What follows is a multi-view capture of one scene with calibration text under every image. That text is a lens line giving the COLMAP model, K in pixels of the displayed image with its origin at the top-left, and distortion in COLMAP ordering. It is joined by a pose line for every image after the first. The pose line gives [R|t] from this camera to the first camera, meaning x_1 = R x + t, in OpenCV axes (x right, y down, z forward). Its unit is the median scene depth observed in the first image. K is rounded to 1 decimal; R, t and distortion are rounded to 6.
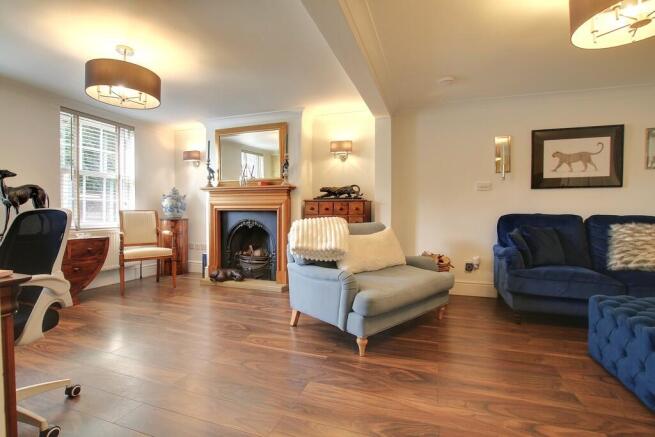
lens RADIAL K [[308.3, 0, 329.8], [0, 308.3, 219.5], [0, 0, 1]] dist [-0.030304, 0.001368]
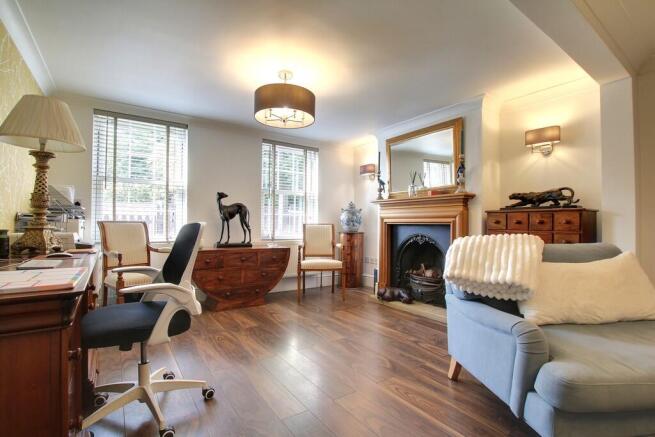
lens RADIAL K [[308.3, 0, 329.8], [0, 308.3, 219.5], [0, 0, 1]] dist [-0.030304, 0.001368]
pose [[0.807651, -0.007341, -0.589615, 0.072646], [-0.018610, 0.999107, -0.037933, -0.006711], [0.589367, 0.041609, 0.806793, 0.195436]]
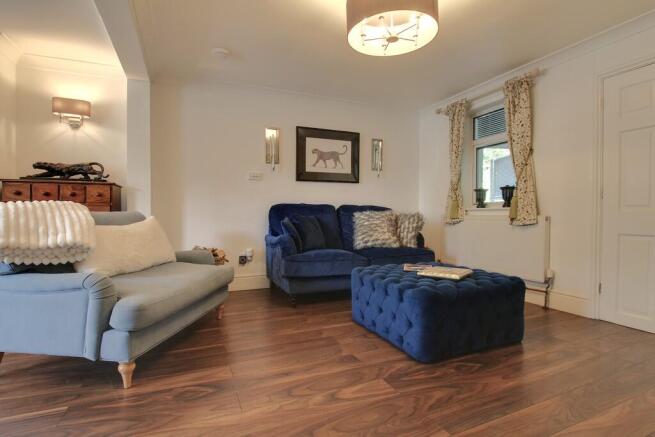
lens RADIAL K [[326.8, 0, 328.9], [0, 326.8, 219.7], [0, 0, 1]] dist [-0.031810, 0.001155]
pose [[0.737267, -0.012738, 0.675482, -0.034893], [0.017262, 0.999851, 0.000014, 0.043239], [-0.675381, 0.011650, 0.737377, 0.089852]]
